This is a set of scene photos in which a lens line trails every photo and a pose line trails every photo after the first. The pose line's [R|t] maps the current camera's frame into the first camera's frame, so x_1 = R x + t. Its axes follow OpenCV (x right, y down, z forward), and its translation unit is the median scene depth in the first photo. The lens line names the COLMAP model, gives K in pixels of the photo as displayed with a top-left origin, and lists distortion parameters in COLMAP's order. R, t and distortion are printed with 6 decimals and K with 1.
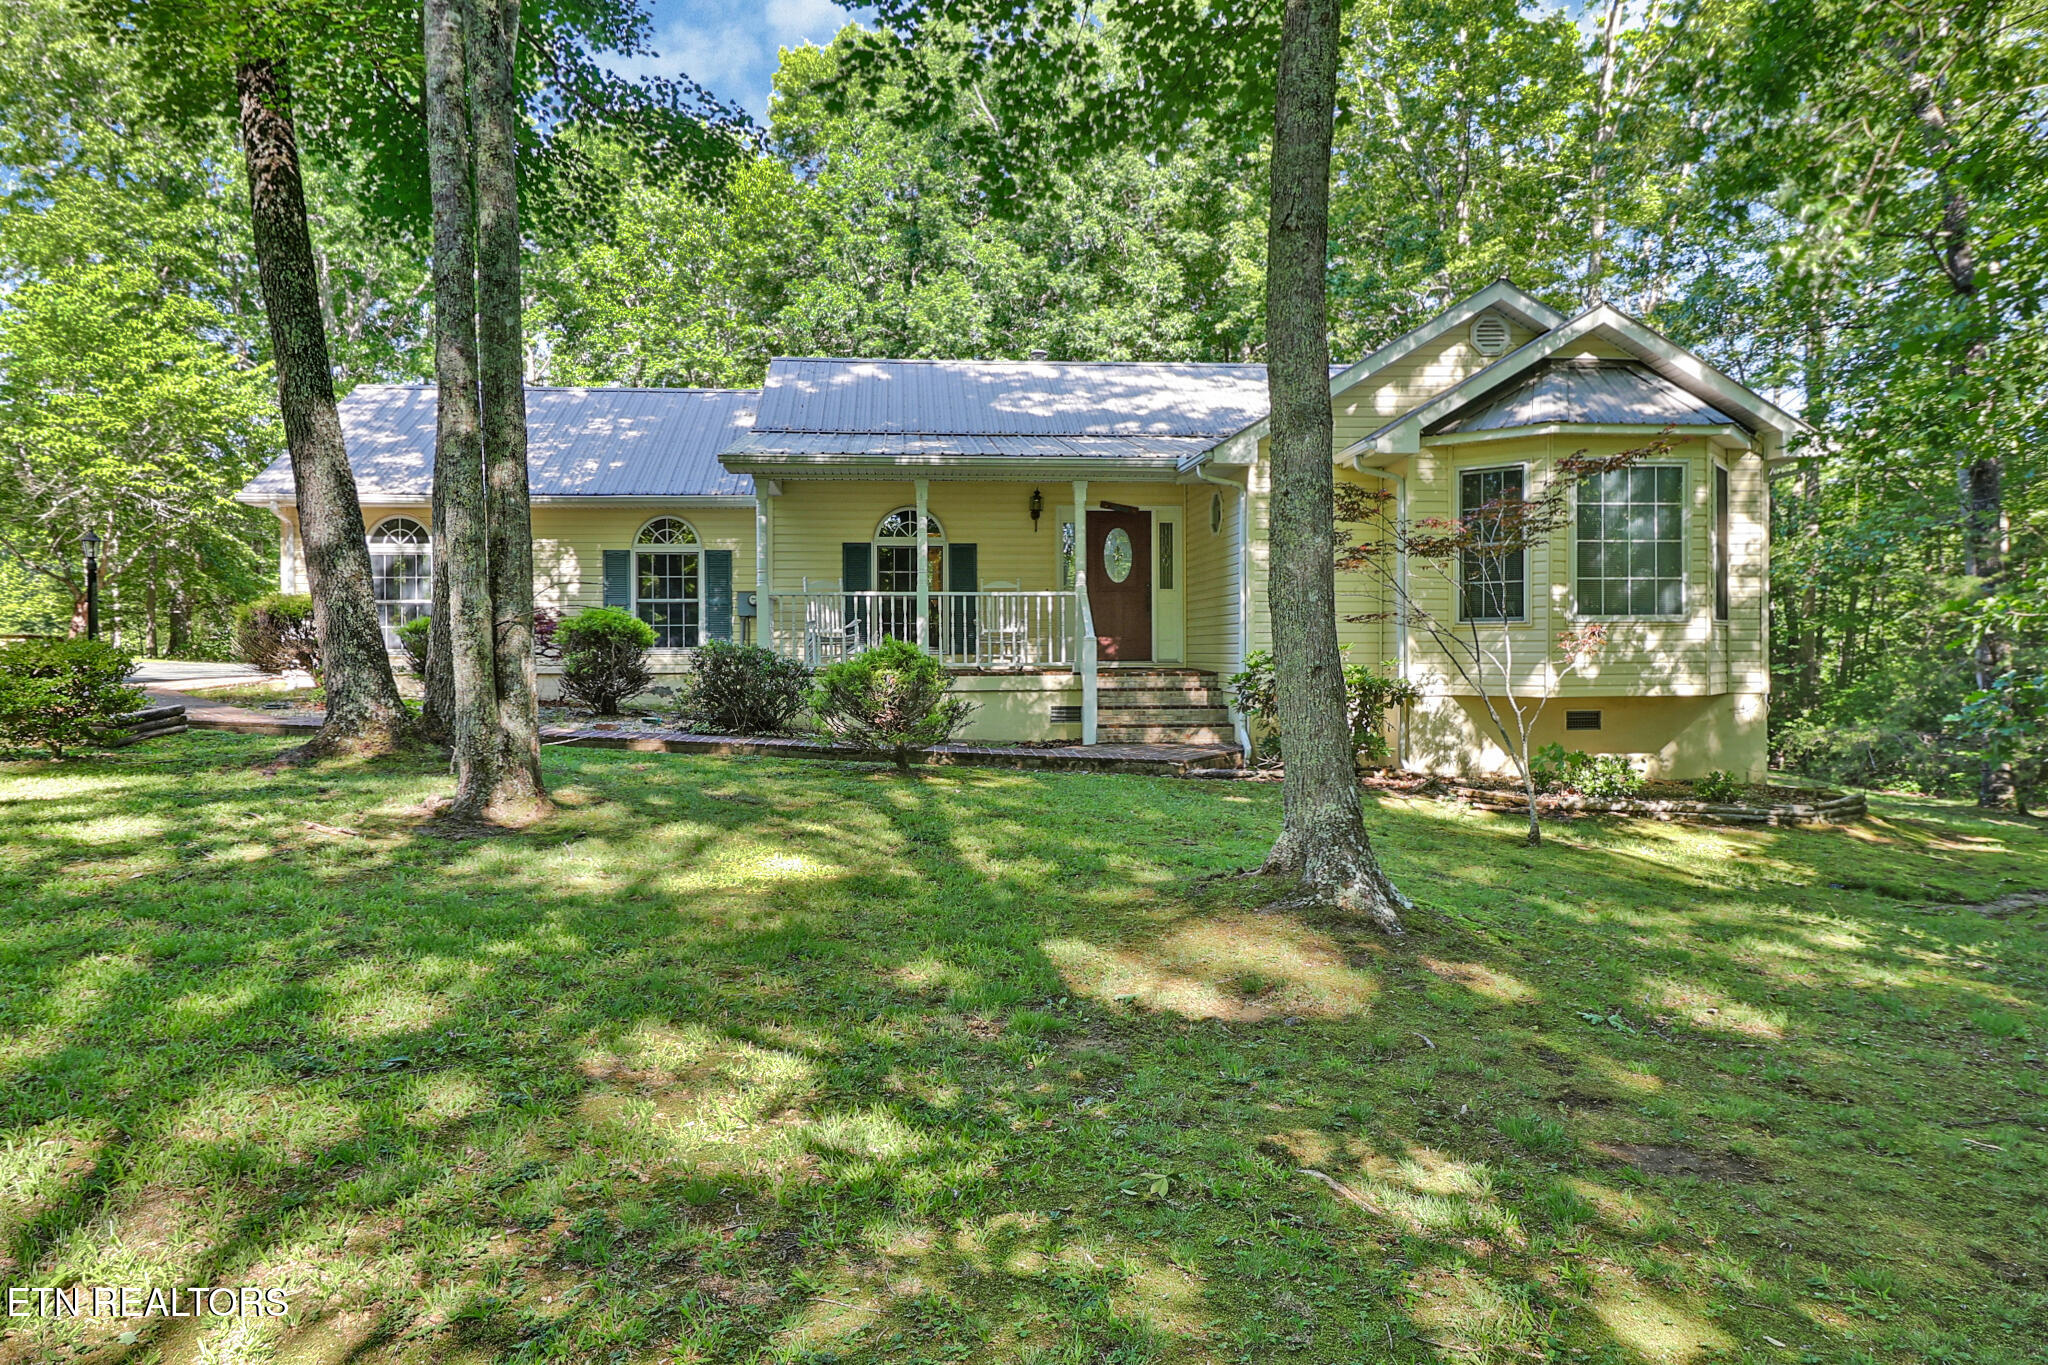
lens RADIAL K [[1261.7, 0, 1023.4], [0, 1261.7, 689.4], [0, 0, 1]] dist [-0.000891, 0.001638]
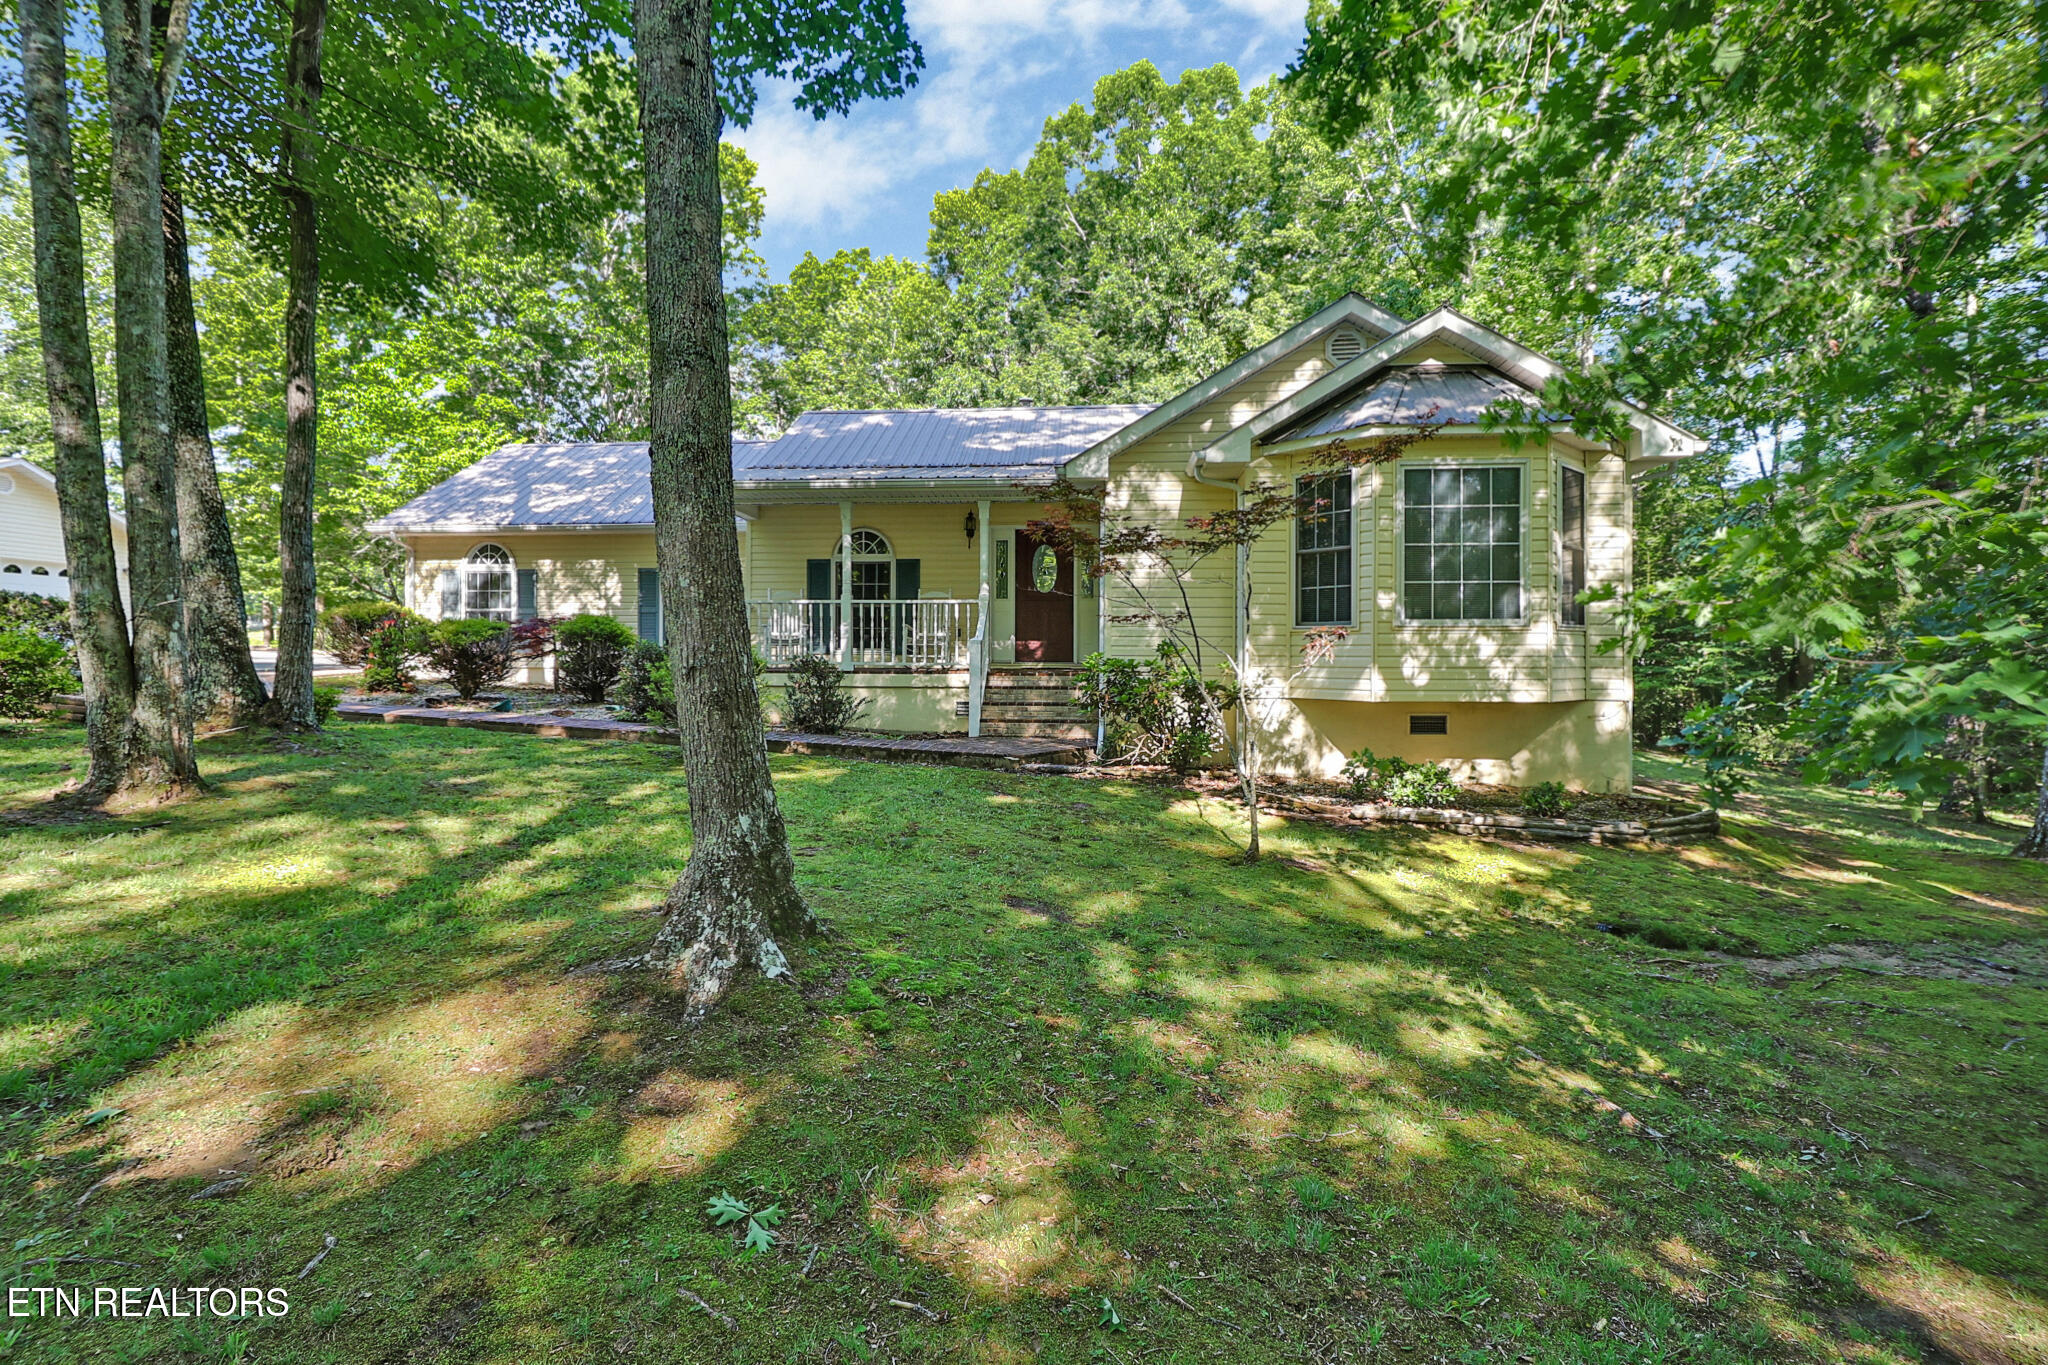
lens RADIAL K [[943.7, 0, 1025.5], [0, 943.7, 676.6], [0, 0, 1]] dist [-0.005282, -0.007514]
pose [[0.985103, 0.012709, -0.171495, 0.261940], [-0.013998, 0.999882, -0.006305, -0.005411], [0.171394, 0.008611, 0.985165, 0.211555]]
